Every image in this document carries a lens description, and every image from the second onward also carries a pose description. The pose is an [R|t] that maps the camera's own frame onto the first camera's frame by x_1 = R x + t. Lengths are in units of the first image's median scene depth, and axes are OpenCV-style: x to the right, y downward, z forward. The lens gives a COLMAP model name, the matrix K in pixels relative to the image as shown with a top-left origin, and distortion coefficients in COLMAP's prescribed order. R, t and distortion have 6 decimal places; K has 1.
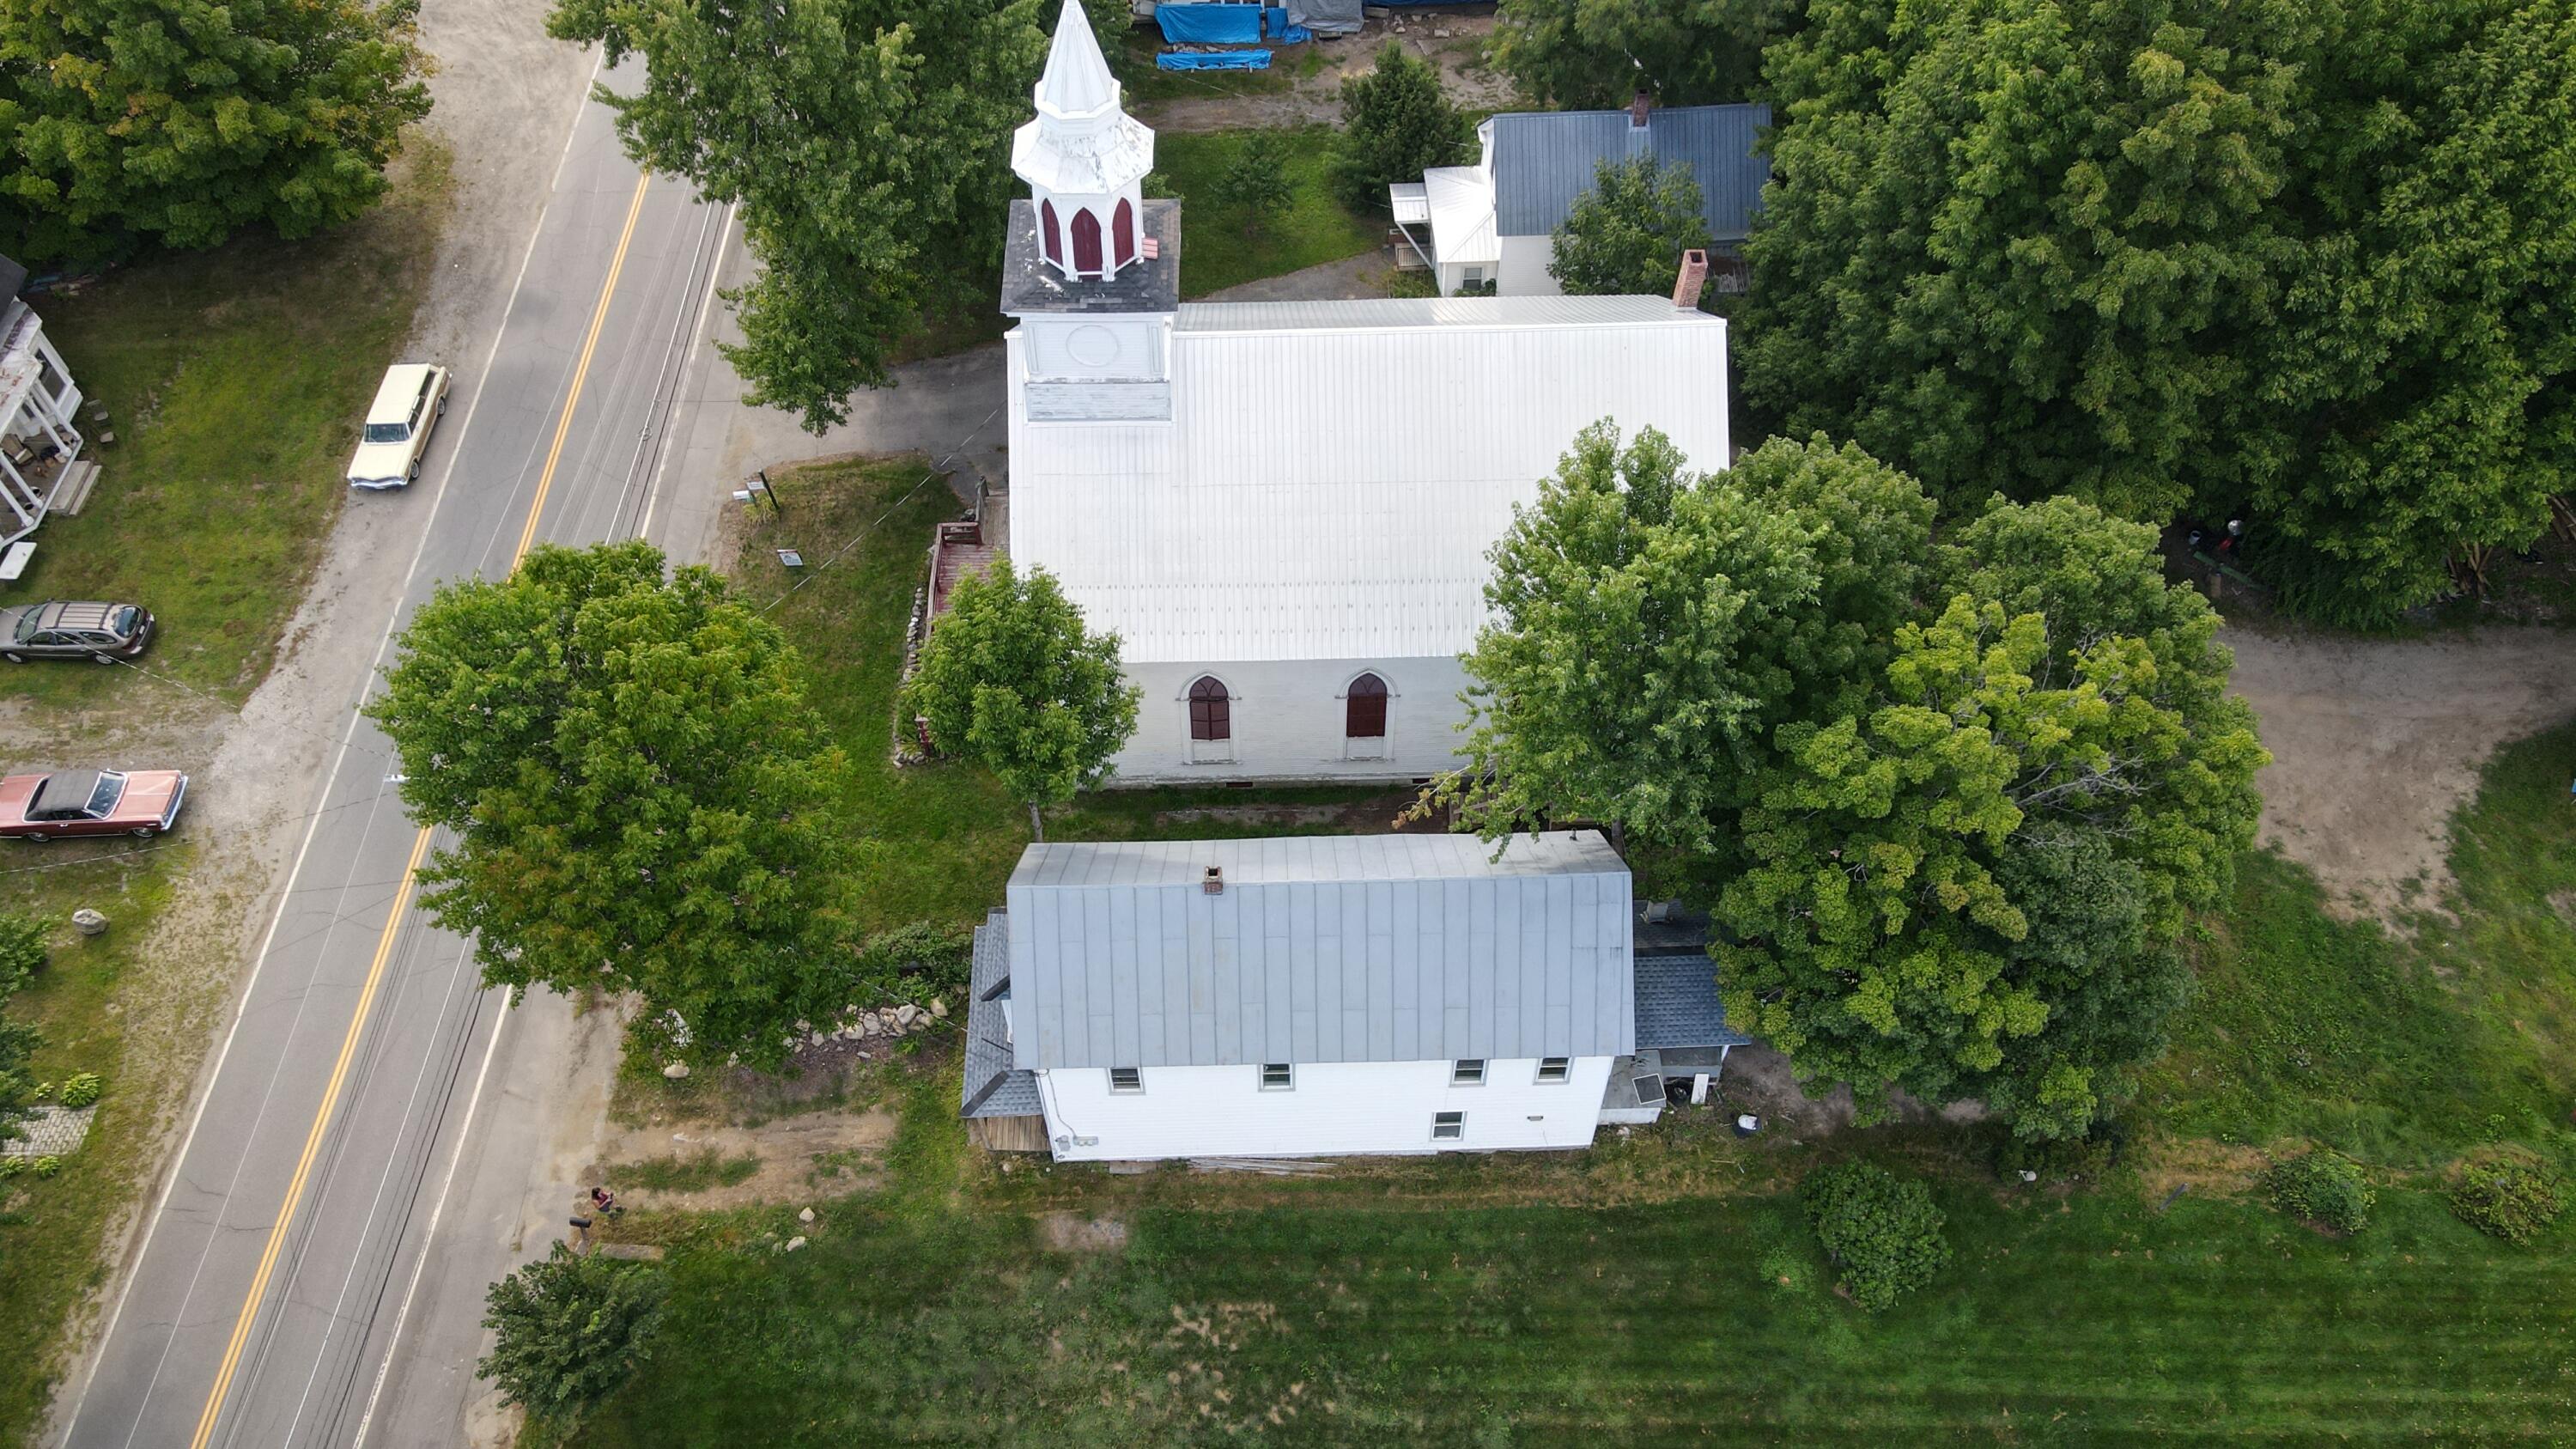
lens RADIAL K [[1859.4, 0, 1287.2], [0, 1859.4, 774.9], [0, 0, 1]] dist [0.032275, 0.001240]
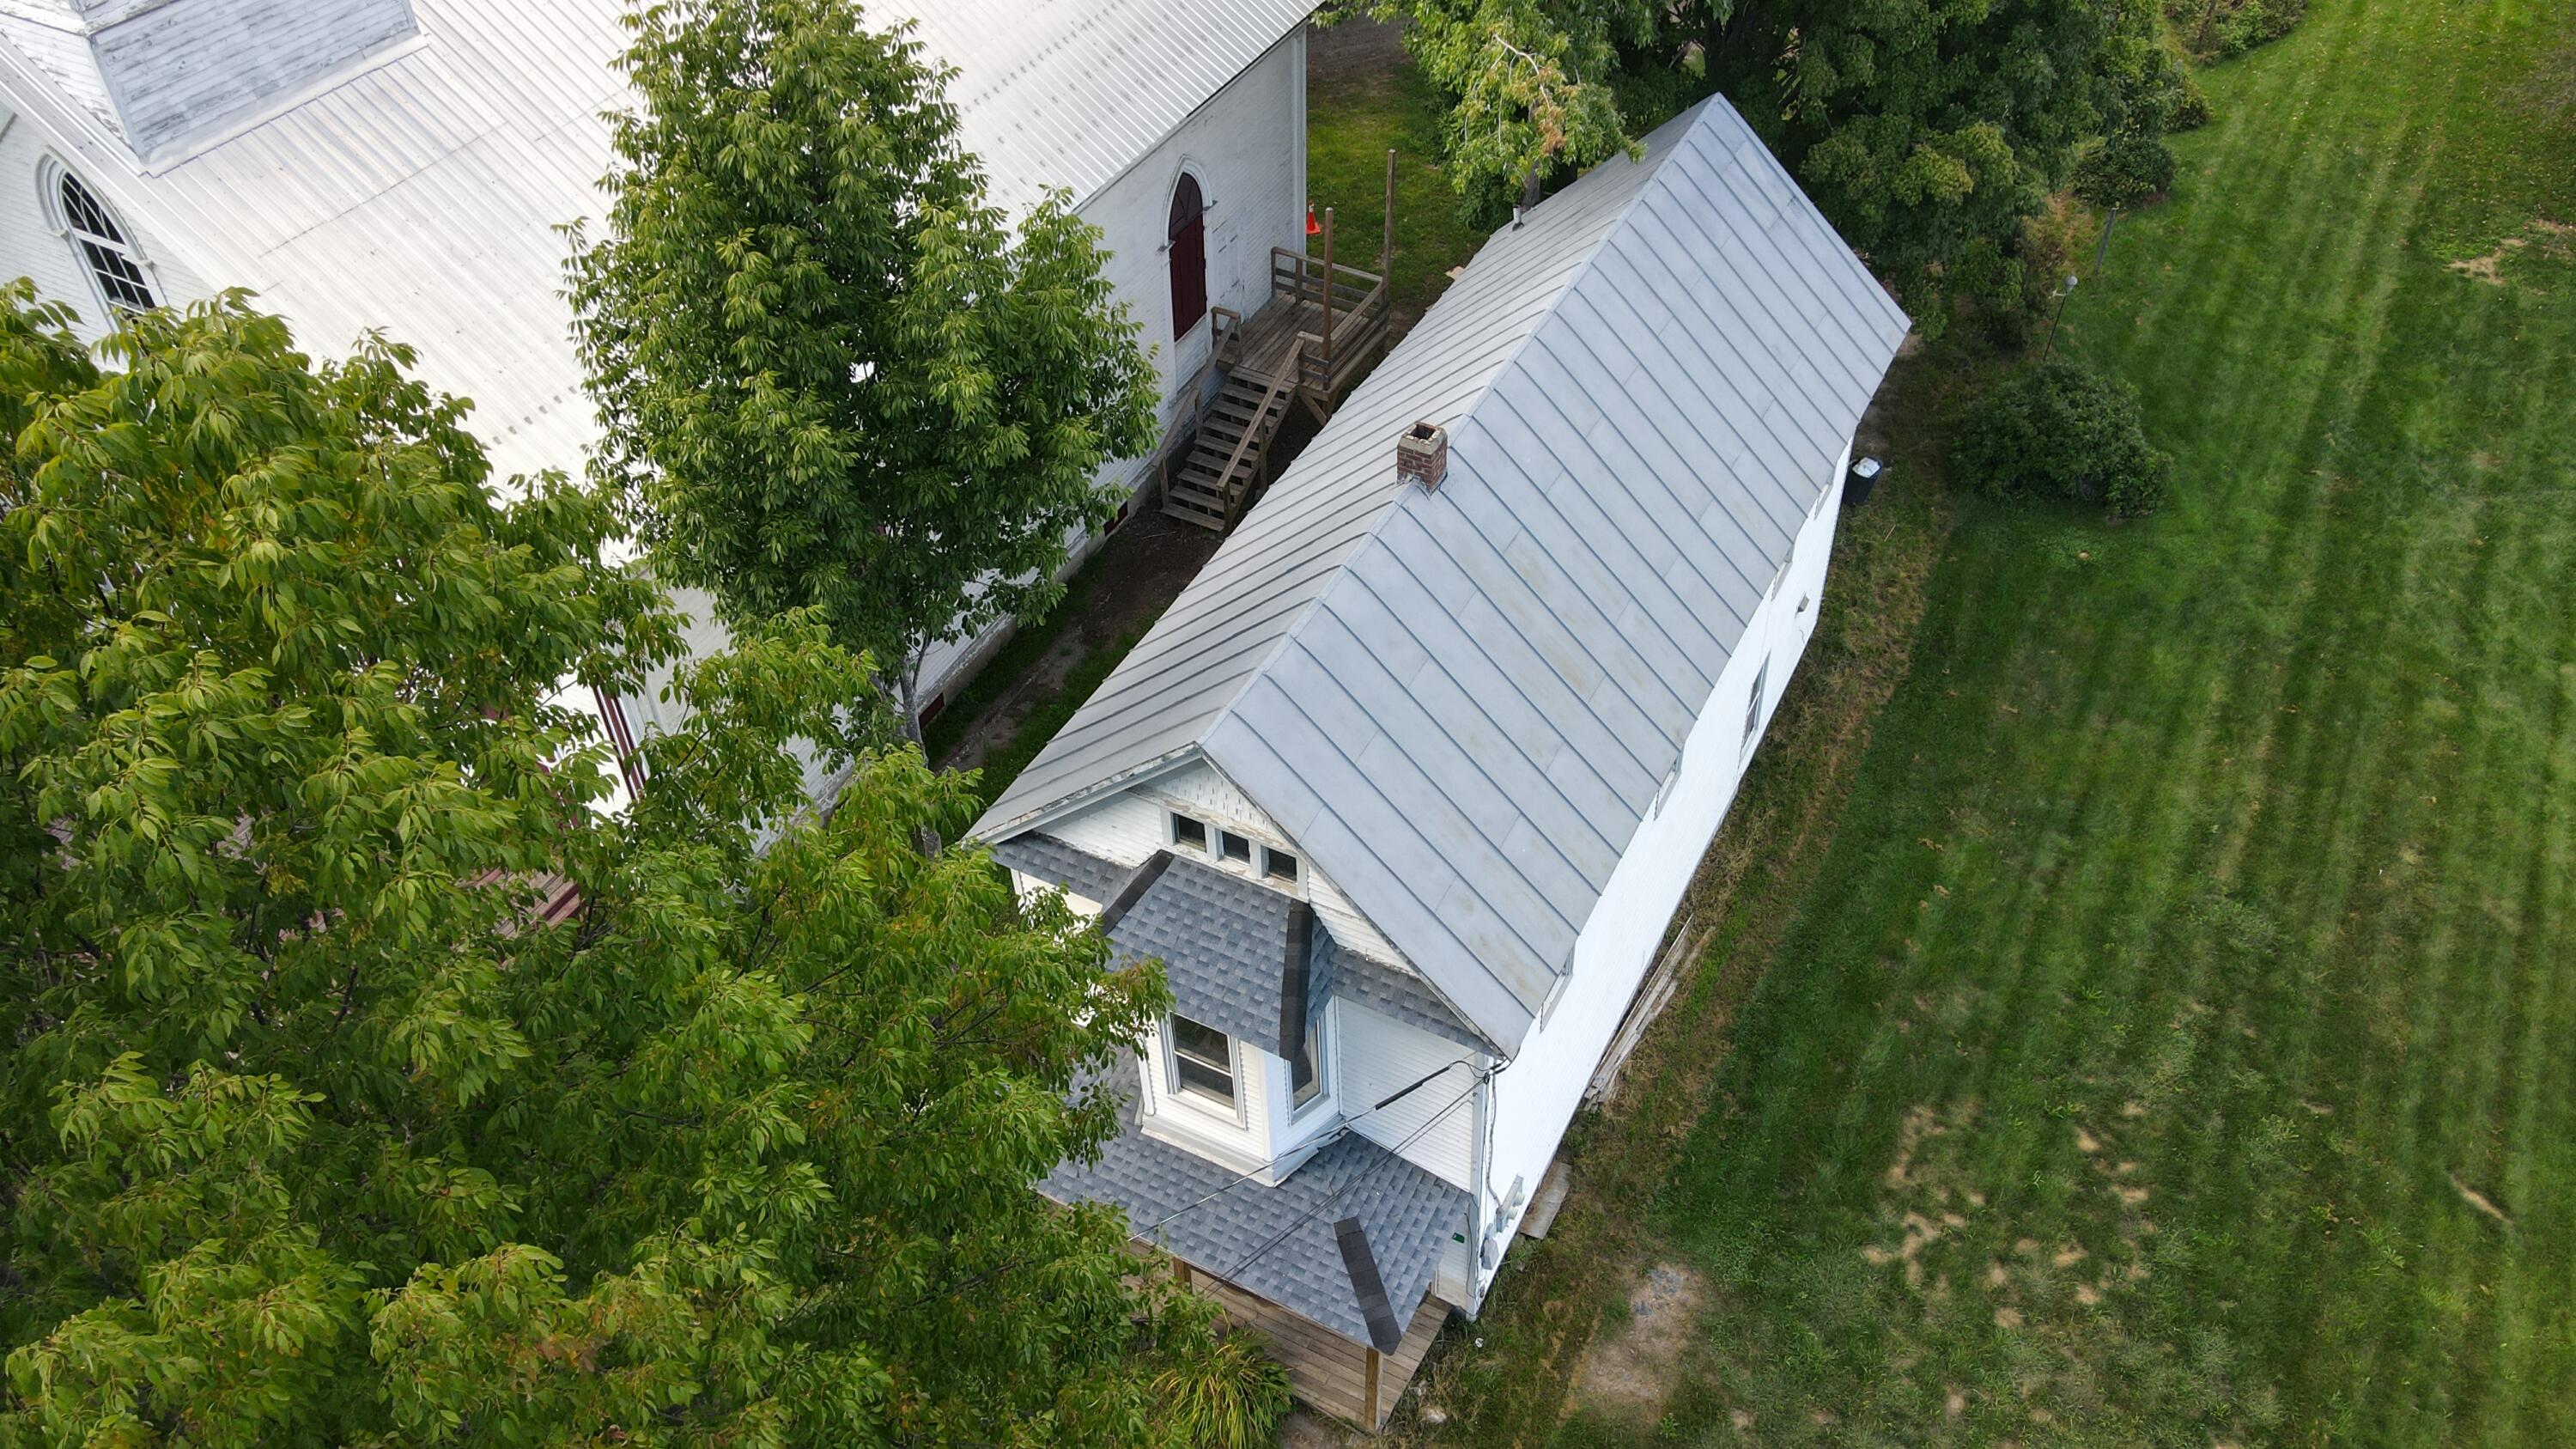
lens RADIAL K [[1859.4, 0, 1287.2], [0, 1859.4, 774.9], [0, 0, 1]] dist [0.032275, 0.001240]
pose [[0.486107, -0.616976, 0.618903, -0.347425], [0.708069, 0.693148, 0.134848, 0.023162], [-0.512189, 0.372676, 0.773806, 0.626896]]
